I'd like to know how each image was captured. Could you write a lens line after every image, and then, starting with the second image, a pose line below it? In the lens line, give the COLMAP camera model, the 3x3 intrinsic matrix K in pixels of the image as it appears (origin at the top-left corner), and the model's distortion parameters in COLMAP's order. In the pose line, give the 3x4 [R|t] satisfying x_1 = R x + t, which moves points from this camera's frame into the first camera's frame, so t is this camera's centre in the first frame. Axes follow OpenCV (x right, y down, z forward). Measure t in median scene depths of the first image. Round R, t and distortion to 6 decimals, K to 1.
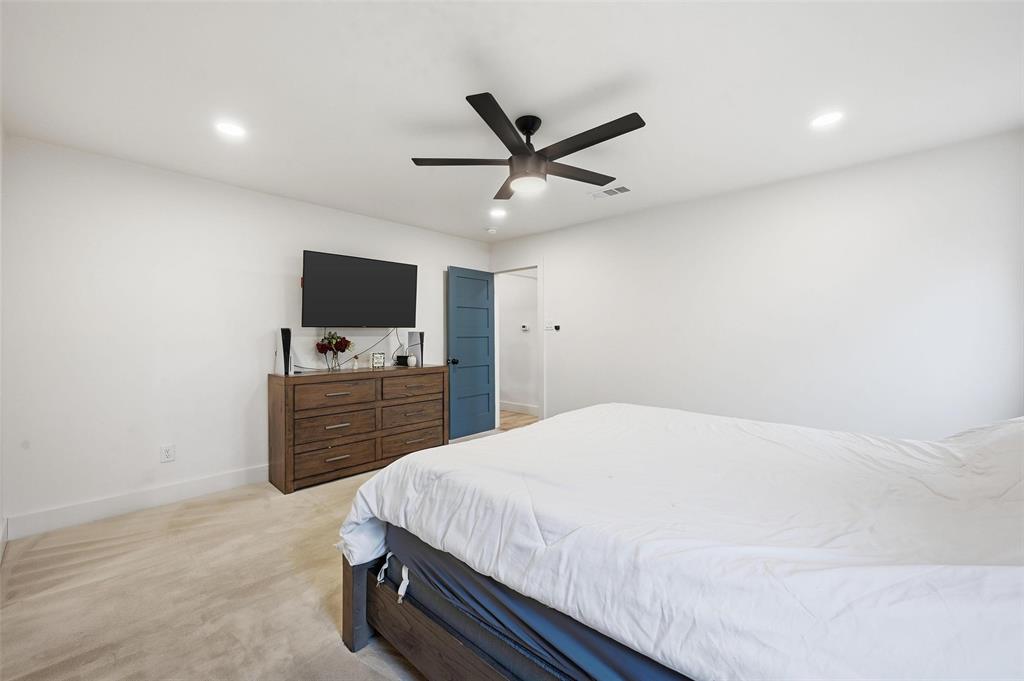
lens RADIAL K [[405.5, 0, 512.3], [0, 405.5, 337.3], [0, 0, 1]] dist [0.002332, -0.000552]
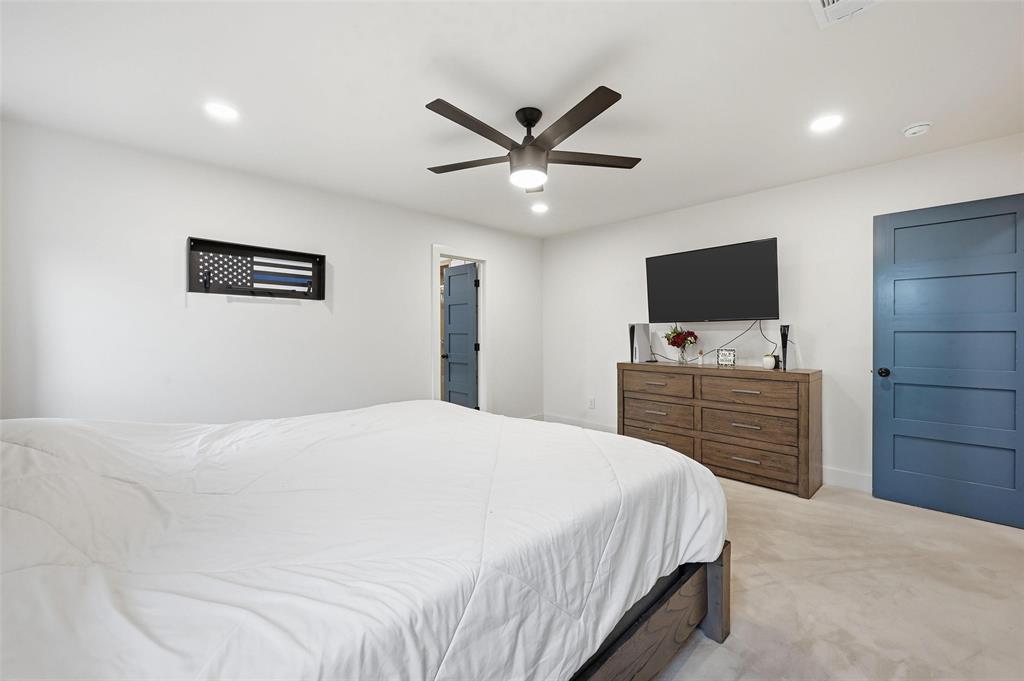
lens RADIAL K [[405.5, 0, 512.8], [0, 405.5, 336.1], [0, 0, 1]] dist [0.002332, -0.000552]
pose [[-0.065149, 0.011470, -0.997810, 0.630015], [0.005126, 0.999925, 0.011159, -0.002934], [0.997862, -0.004388, -0.065203, 0.625657]]
